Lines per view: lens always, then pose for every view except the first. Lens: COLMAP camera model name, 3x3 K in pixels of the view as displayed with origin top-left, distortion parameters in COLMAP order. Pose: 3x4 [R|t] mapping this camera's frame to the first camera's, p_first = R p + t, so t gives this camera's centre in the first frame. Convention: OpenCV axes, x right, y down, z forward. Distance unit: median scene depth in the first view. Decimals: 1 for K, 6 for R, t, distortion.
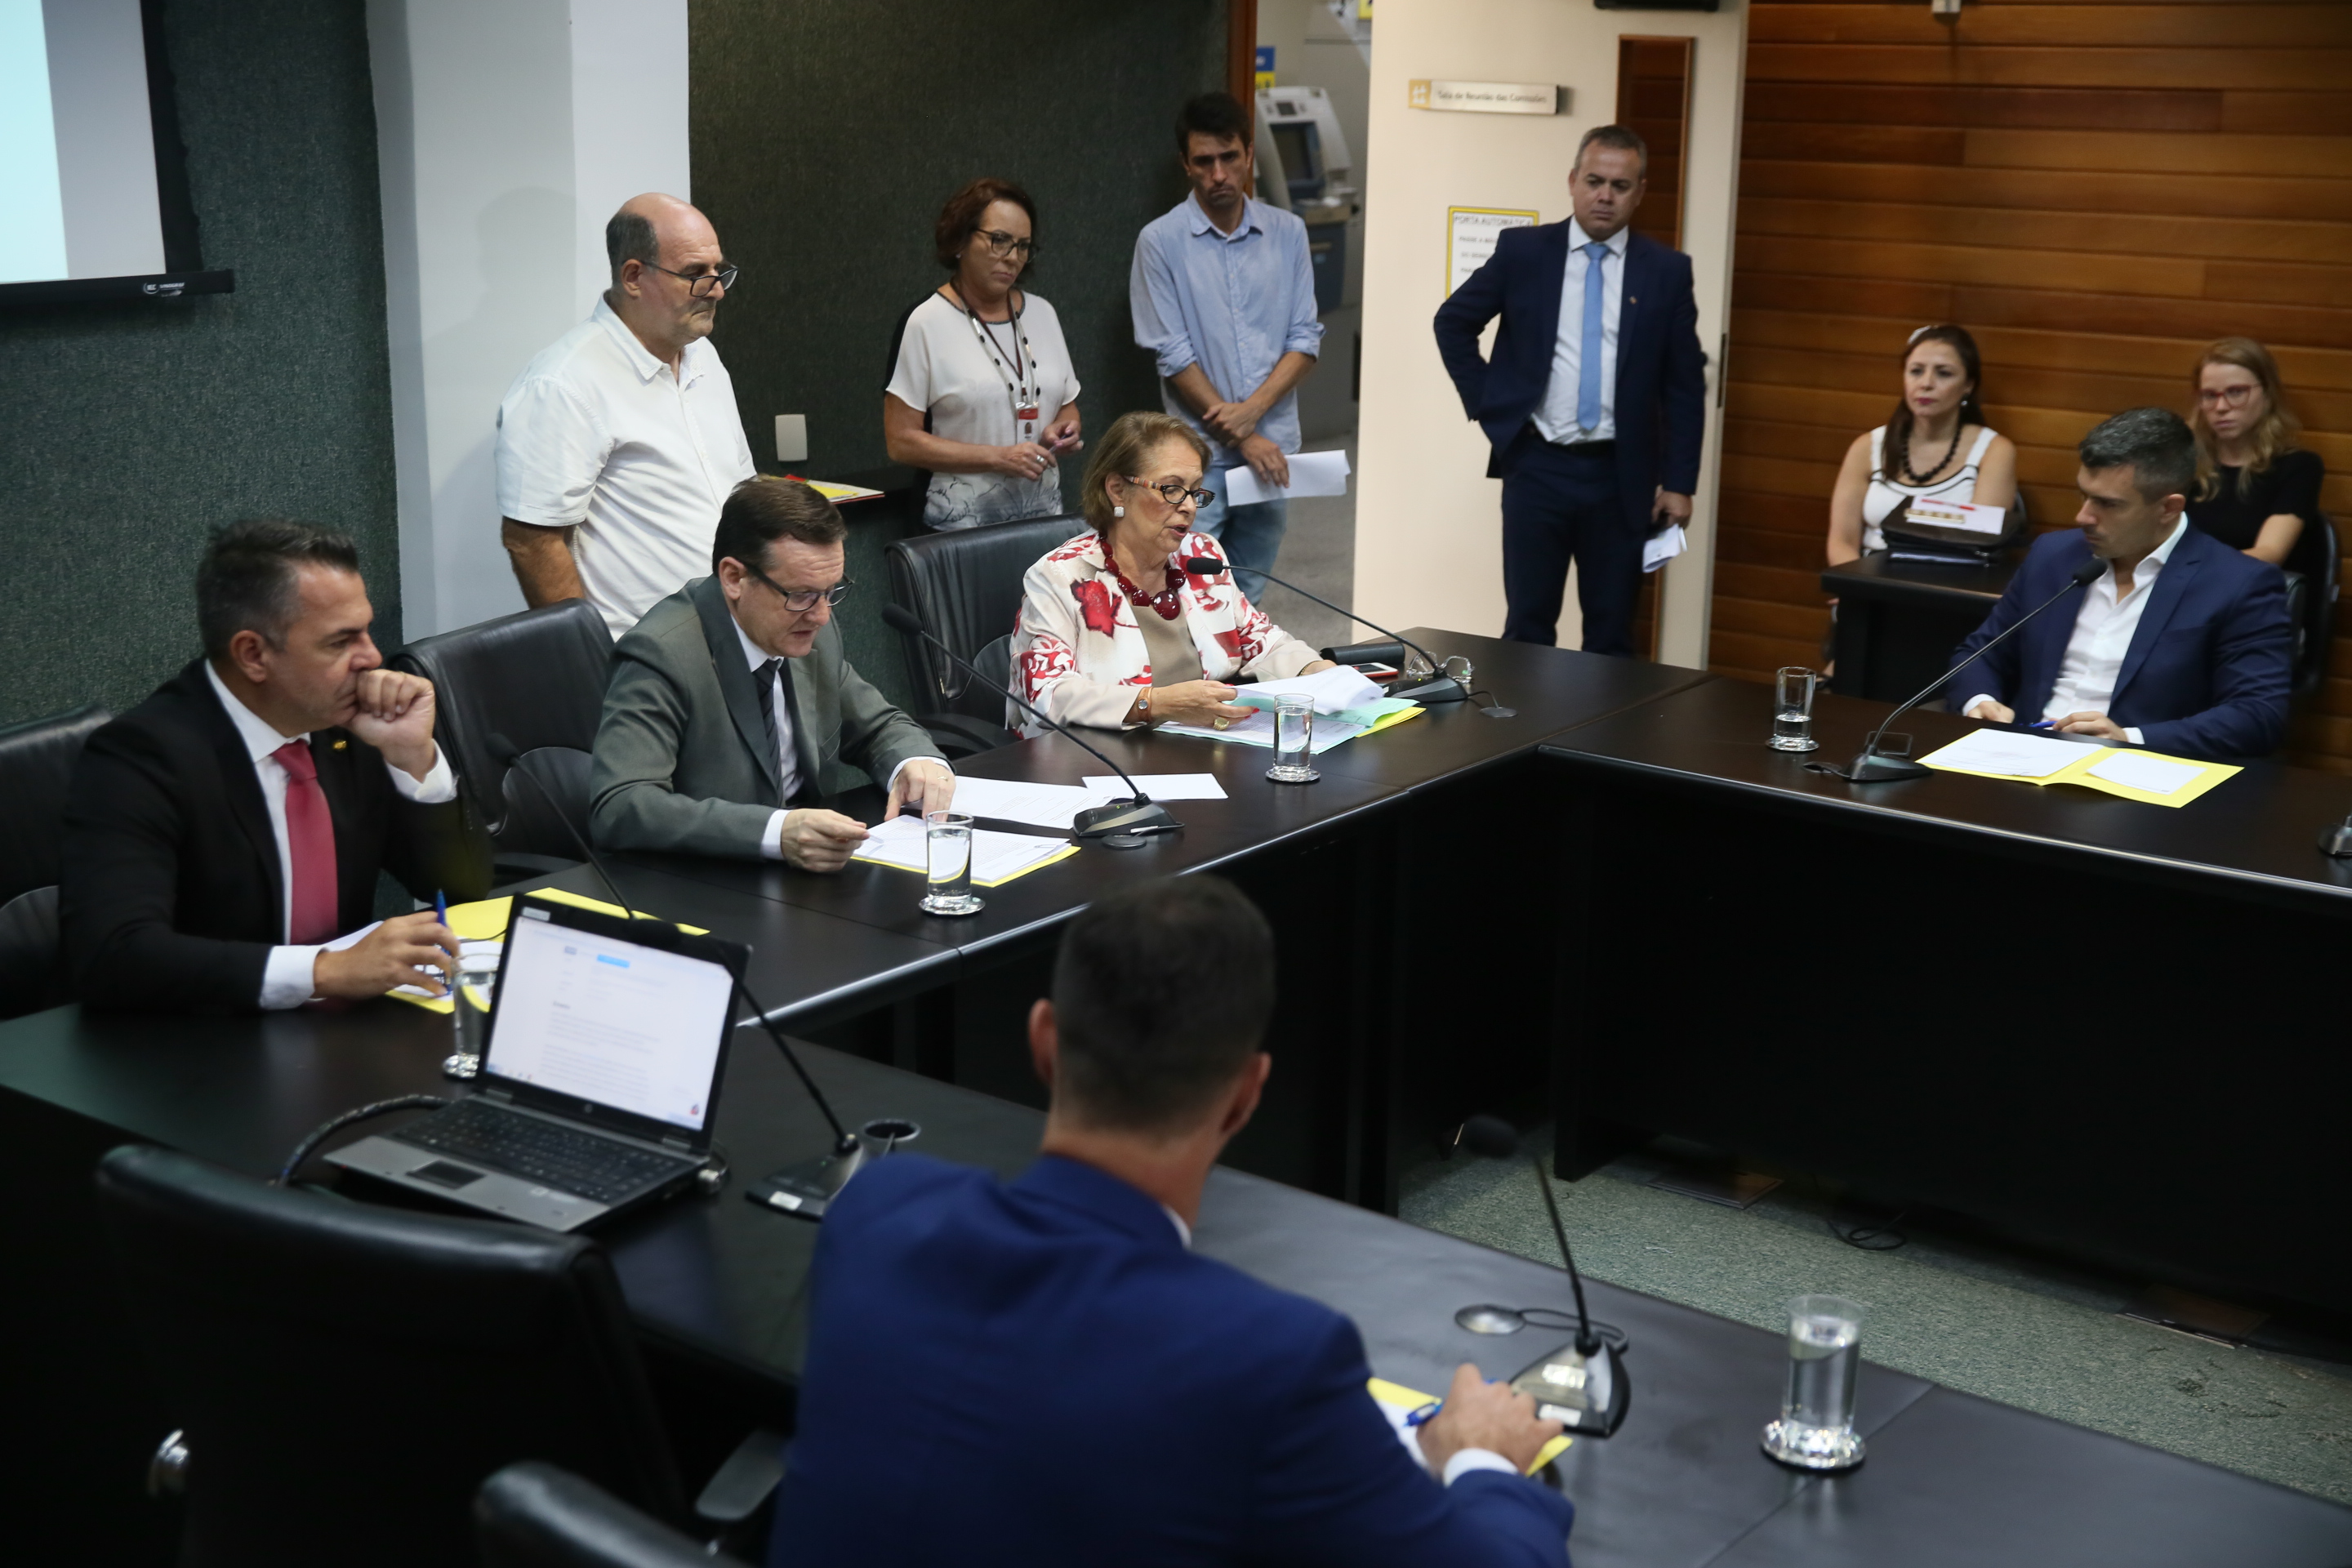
lens RADIAL K [[3157.7, 0, 1200.6], [0, 3157.7, 803.2], [0, 0, 1]] dist [0.080845, 0.000000]
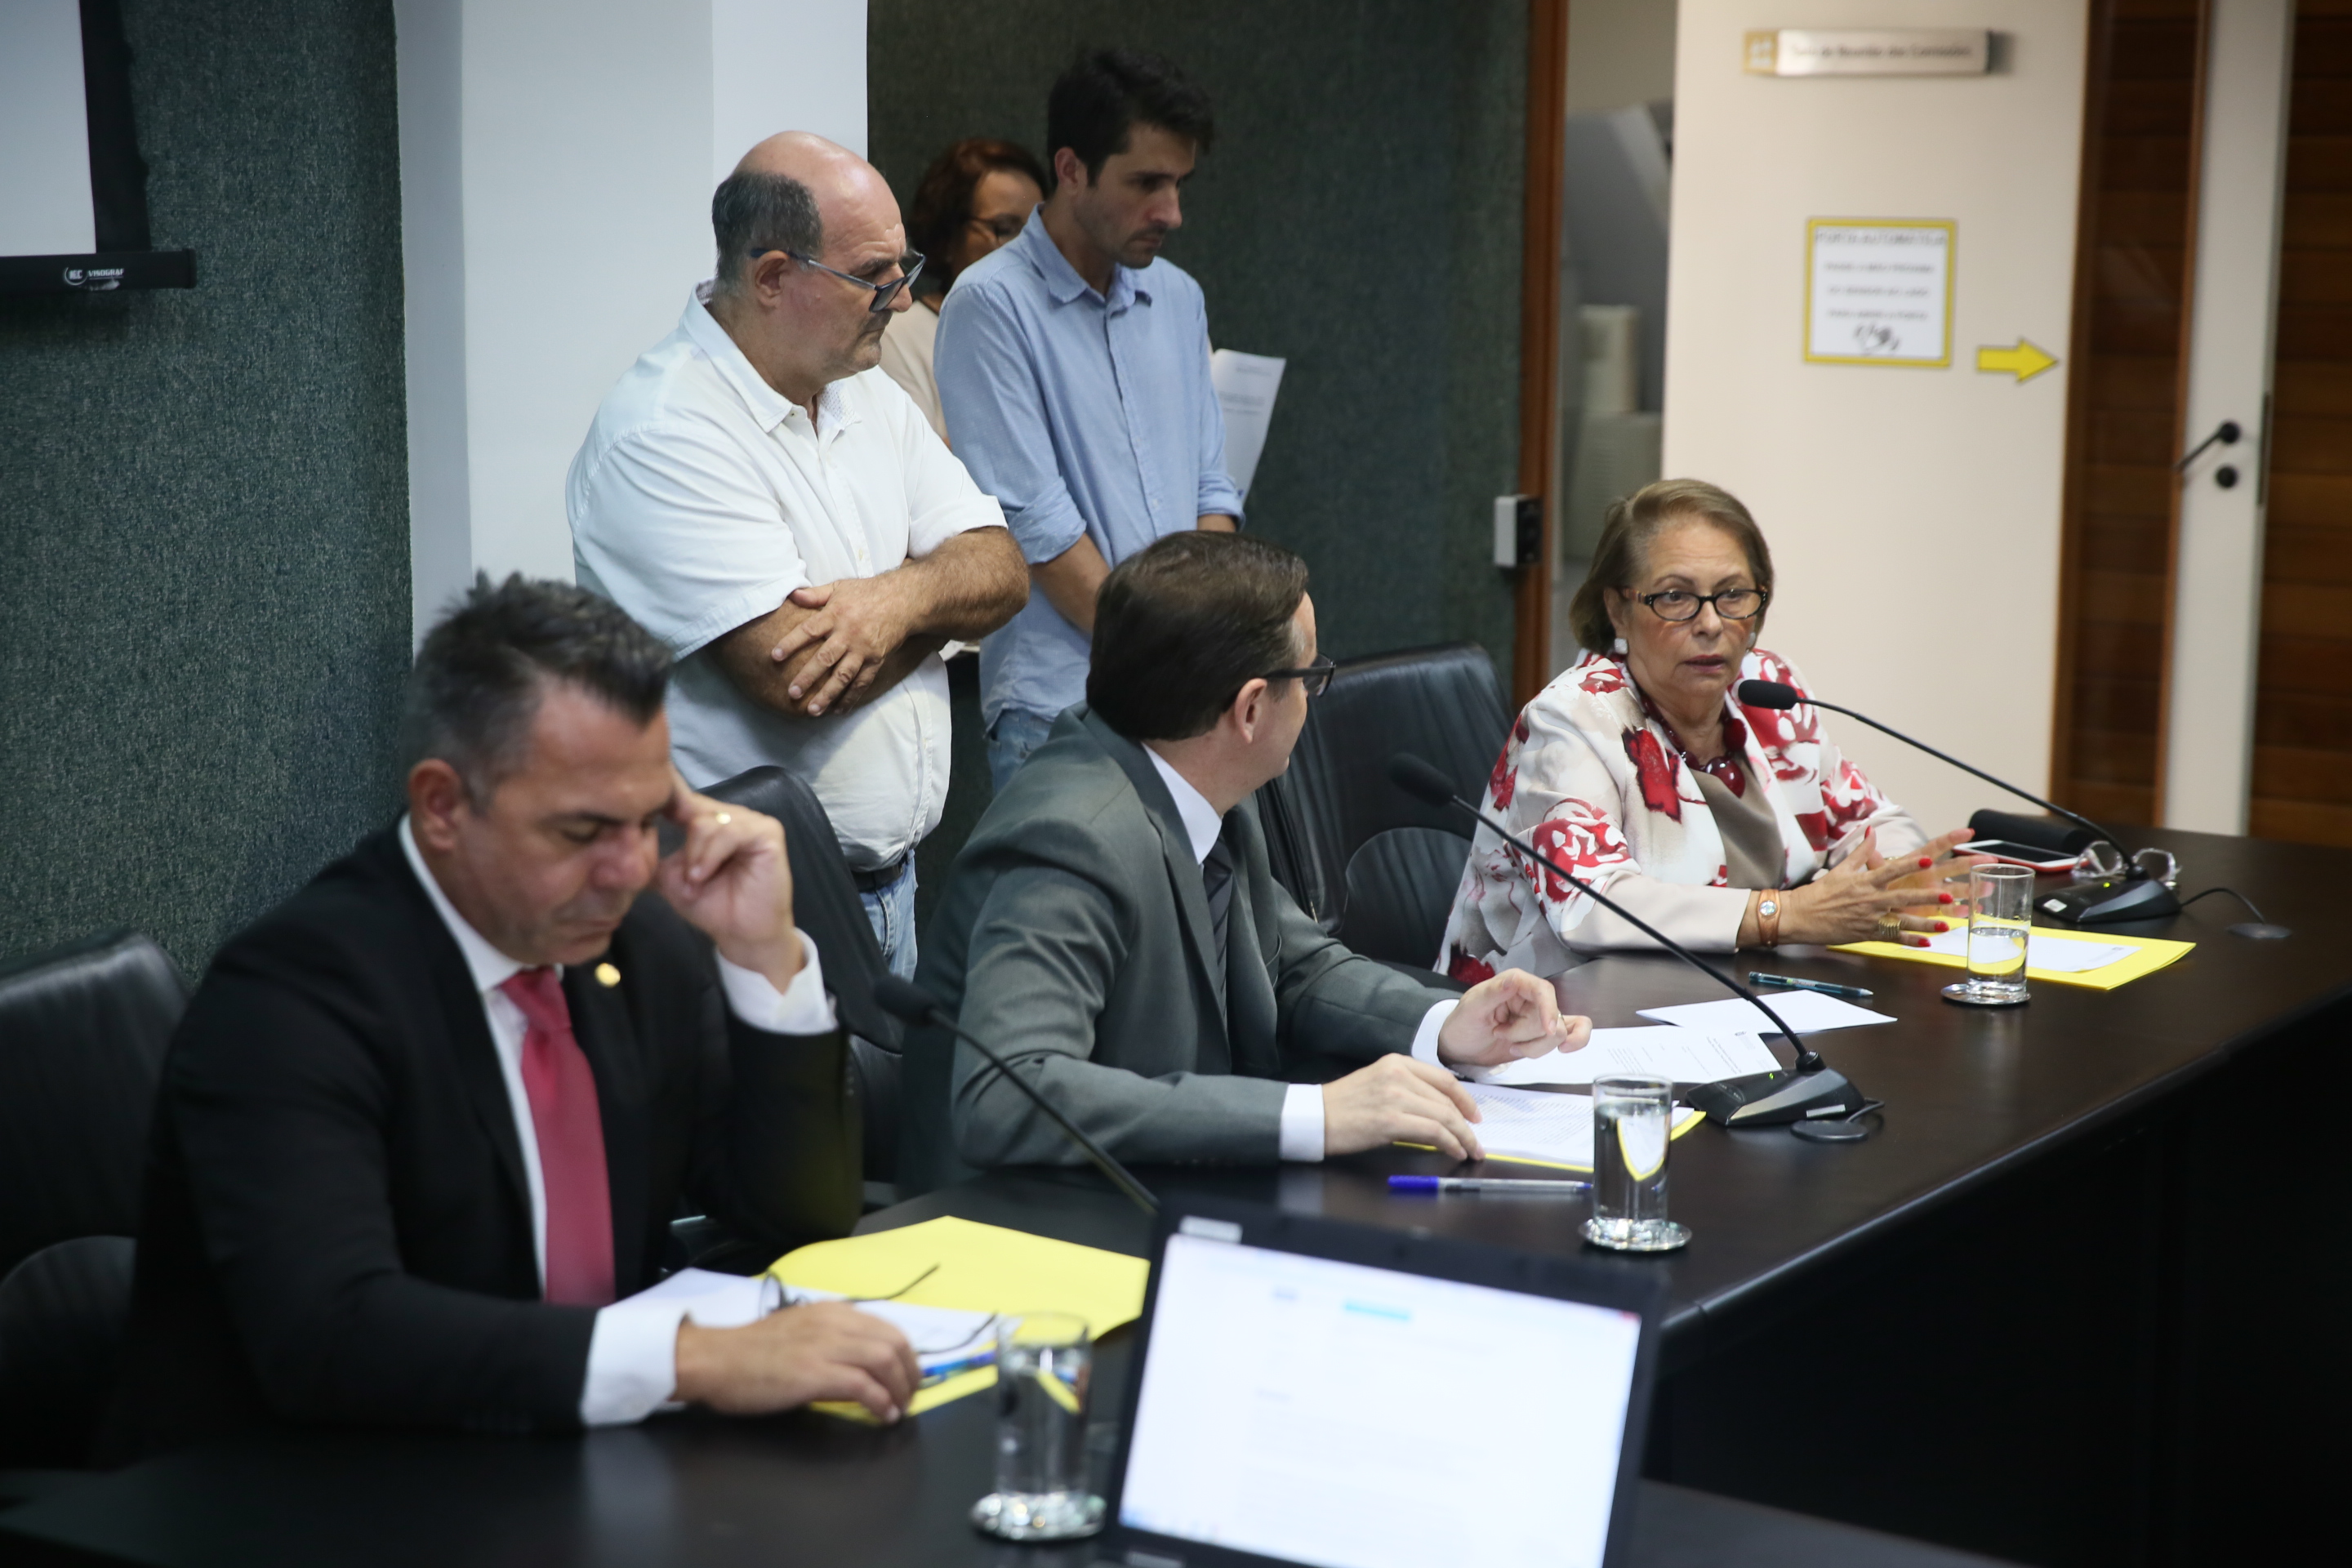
lens RADIAL K [[4398.8, 0, 1166.9], [0, 4398.8, 778.8], [0, 0, 1]] dist [0.233224, 0.000000]
pose [[0.998801, -0.018582, 0.045292, -0.158966], [0.022658, 0.995573, -0.091221, 0.016905], [-0.043396, 0.092138, 0.994800, 0.147628]]
